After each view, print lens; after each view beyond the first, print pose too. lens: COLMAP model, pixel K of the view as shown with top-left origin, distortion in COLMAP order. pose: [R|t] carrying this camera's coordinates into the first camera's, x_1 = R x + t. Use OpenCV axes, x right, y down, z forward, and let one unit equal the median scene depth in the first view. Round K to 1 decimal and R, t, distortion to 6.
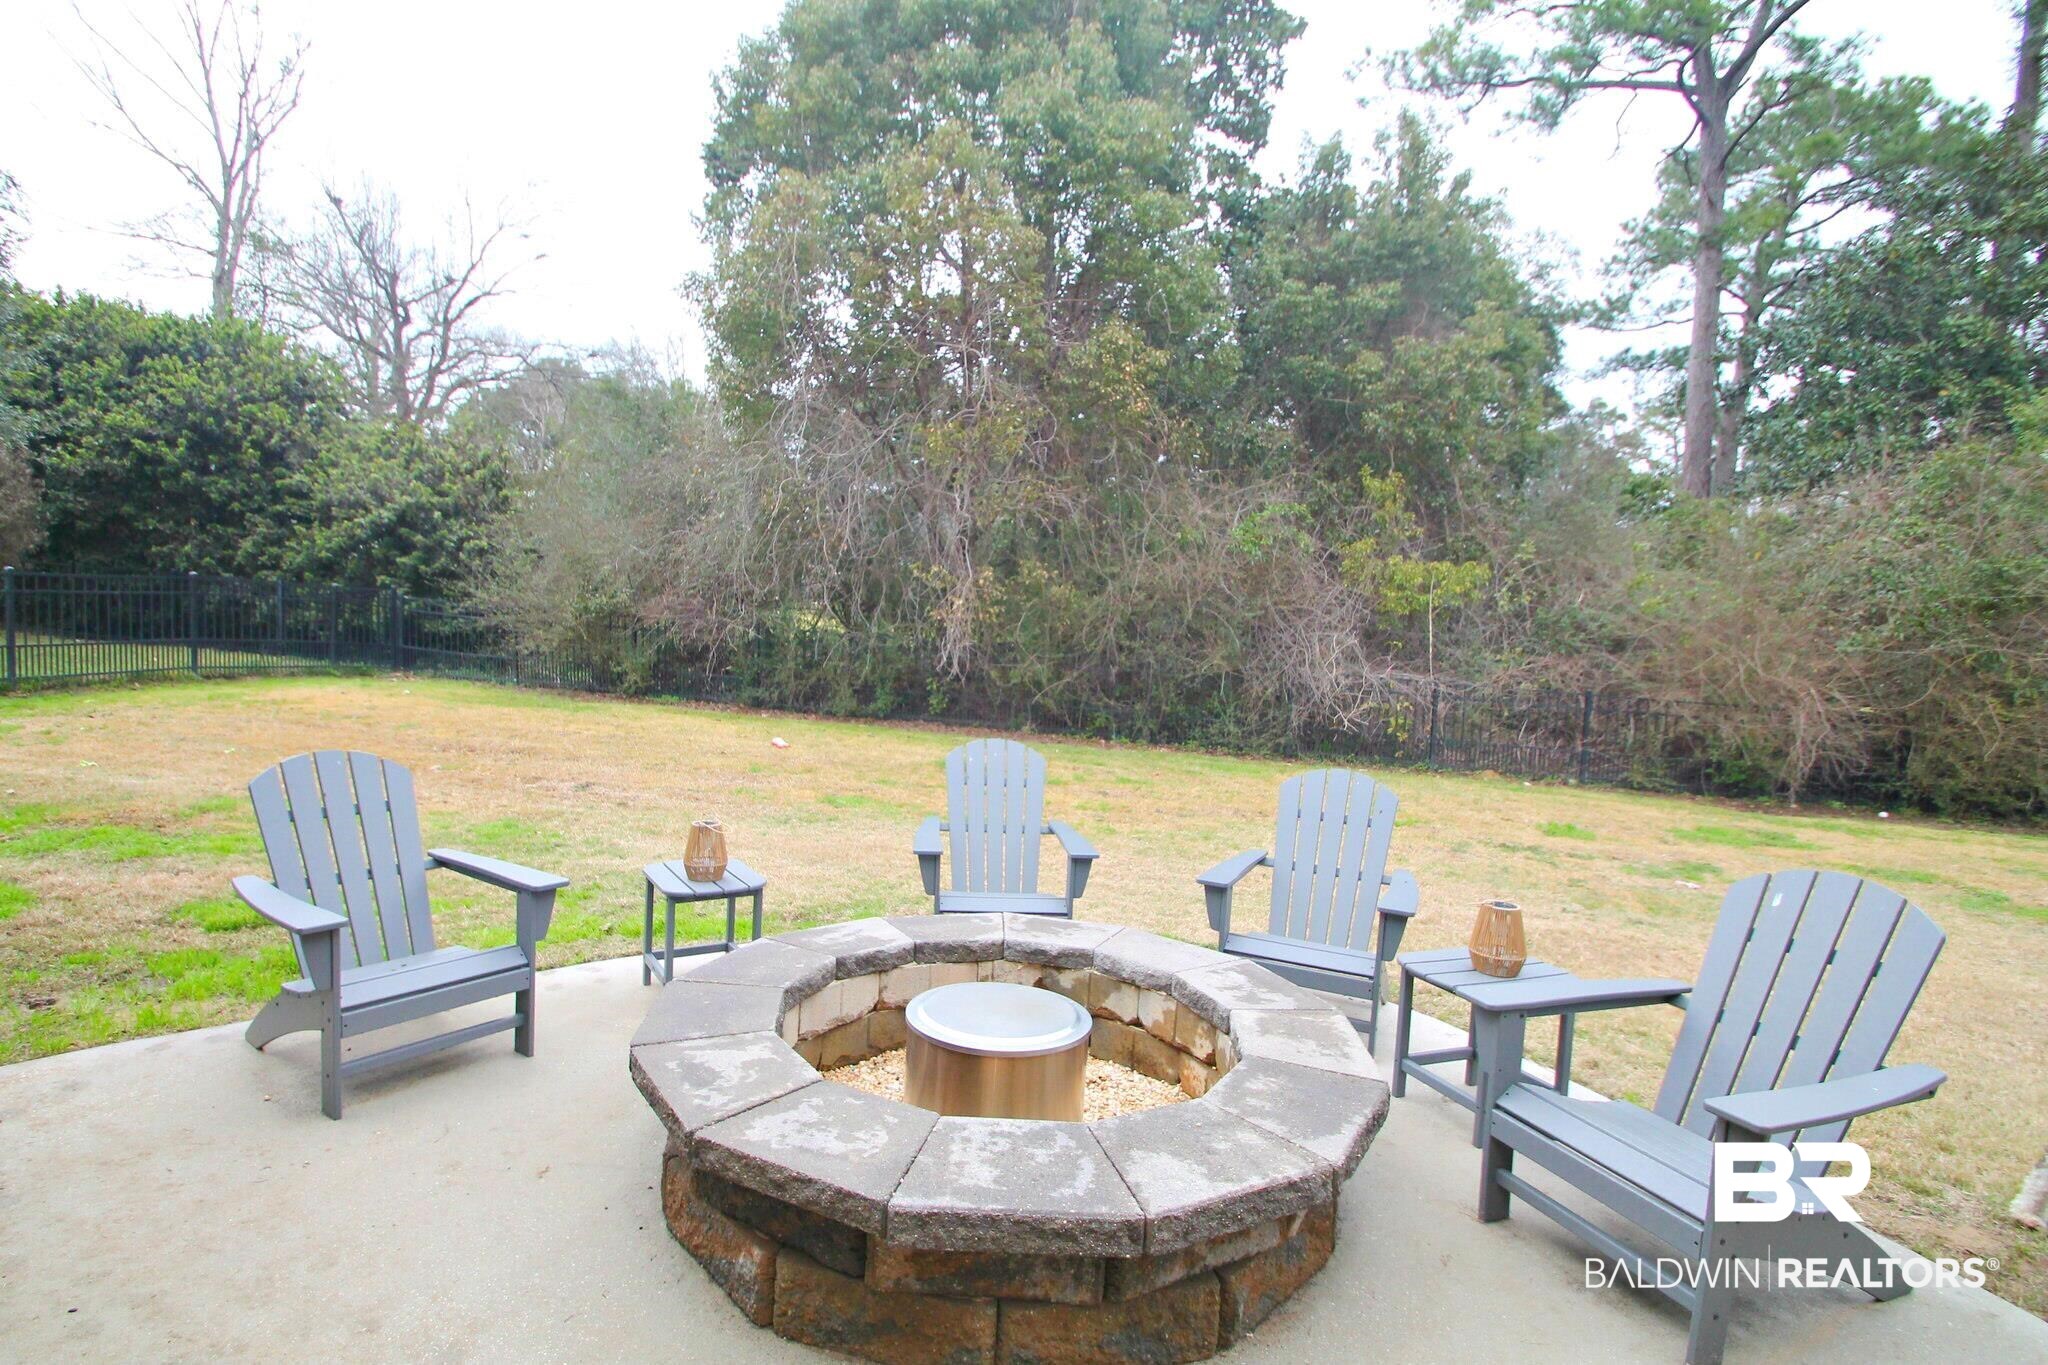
lens RADIAL K [[968.8, 0, 1007.6], [0, 968.8, 708.6], [0, 0, 1]] dist [0.014011, -0.015723]
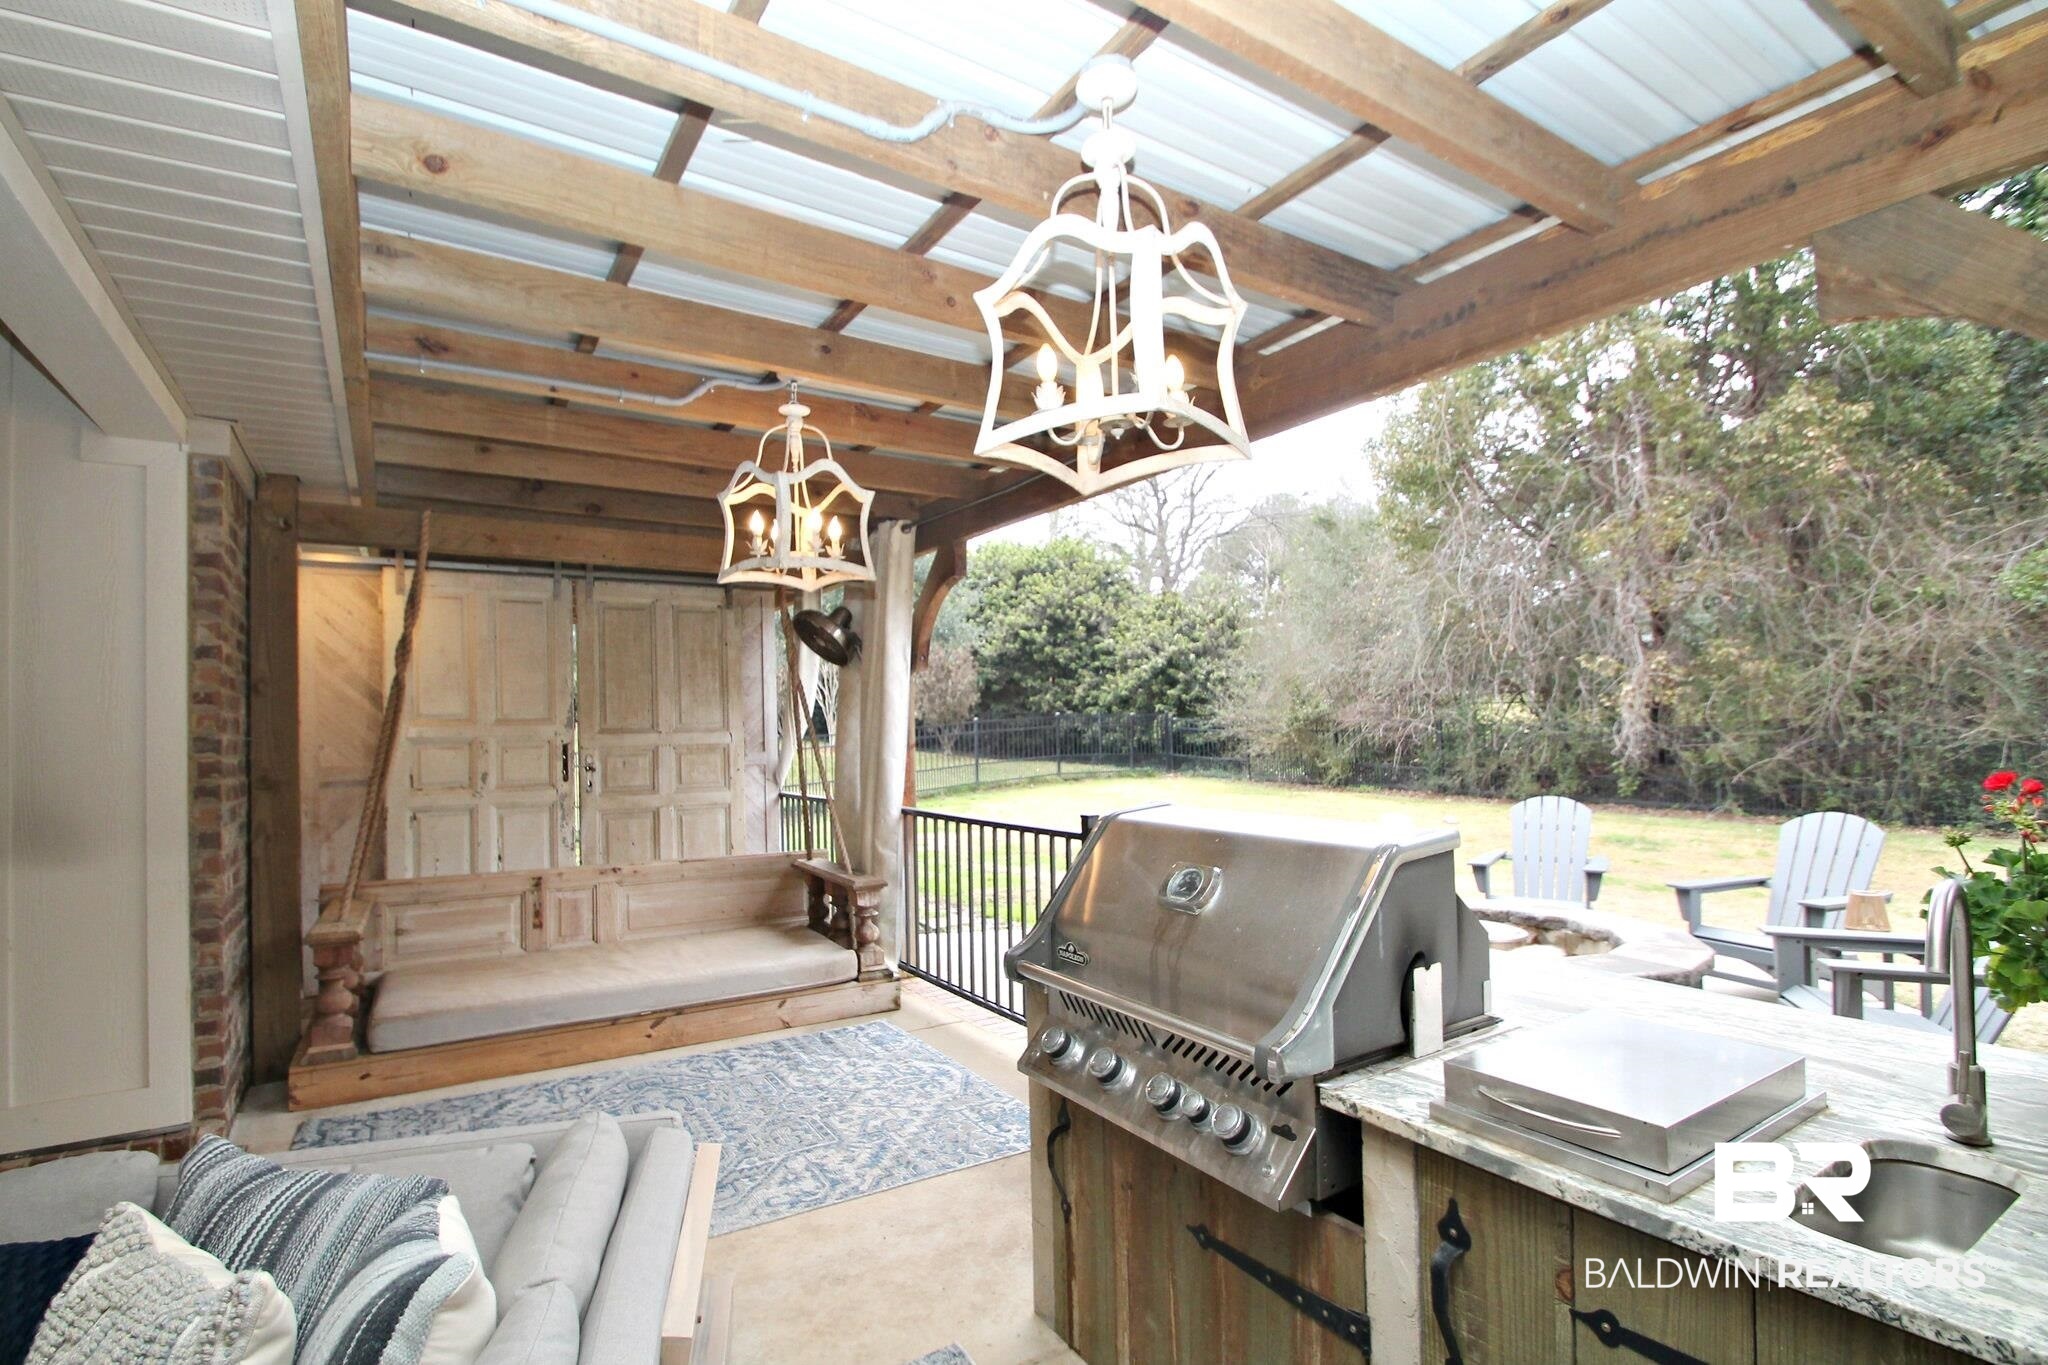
lens RADIAL K [[968.8, 0, 1007.6], [0, 968.8, 708.6], [0, 0, 1]] dist [0.014011, -0.015723]
pose [[0.751665, -0.076504, -0.655093, 0.101956], [0.008504, 0.994291, -0.106359, 0.014830], [0.659490, 0.074375, 0.748025, -0.179645]]
